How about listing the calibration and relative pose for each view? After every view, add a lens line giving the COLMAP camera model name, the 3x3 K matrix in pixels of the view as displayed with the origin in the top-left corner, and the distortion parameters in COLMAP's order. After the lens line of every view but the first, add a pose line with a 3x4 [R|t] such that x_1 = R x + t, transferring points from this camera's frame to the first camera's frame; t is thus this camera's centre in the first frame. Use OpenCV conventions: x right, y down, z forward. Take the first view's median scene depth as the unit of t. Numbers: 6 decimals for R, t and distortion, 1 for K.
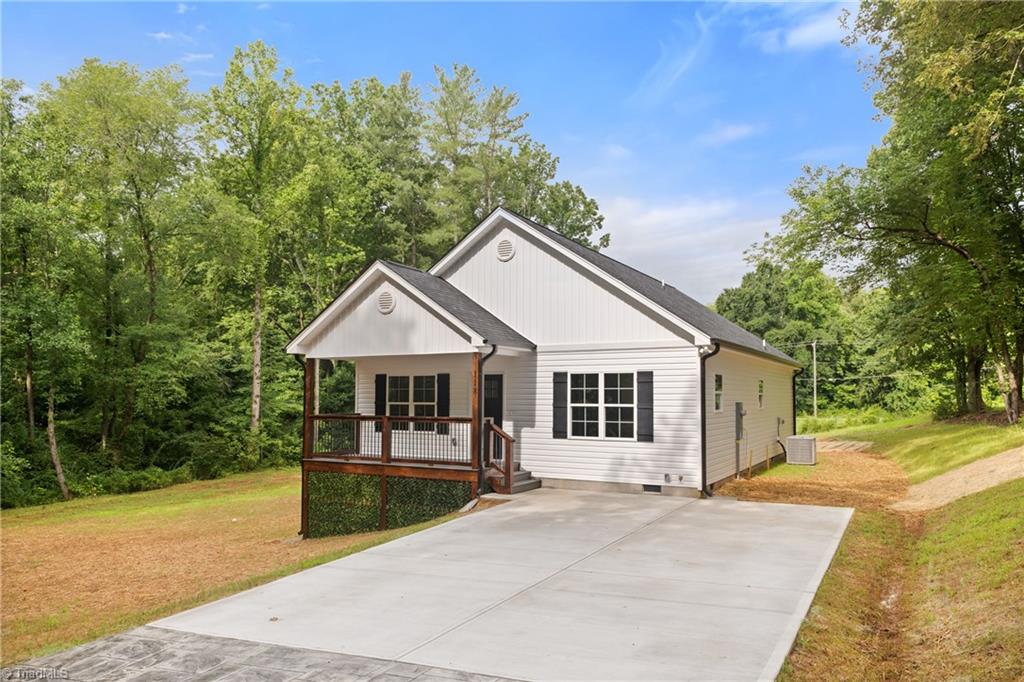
lens RADIAL K [[692.9, 0, 512.2], [0, 692.9, 357.3], [0, 0, 1]] dist [0.001222, -0.002558]
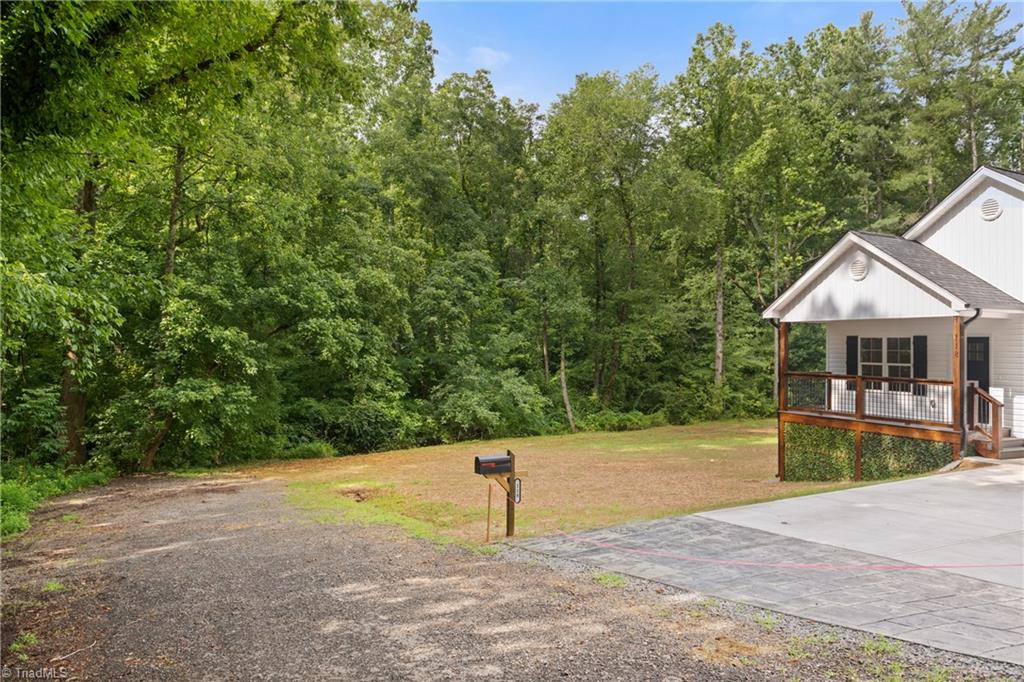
lens RADIAL K [[701.2, 0, 510.1], [0, 701.2, 326.8], [0, 0, 1]] dist [0.008764, -0.042509]
pose [[0.811891, -0.006219, -0.583776, 0.011161], [0.019904, 0.999657, 0.017031, -0.018094], [0.583470, -0.025447, 0.811736, -0.173442]]
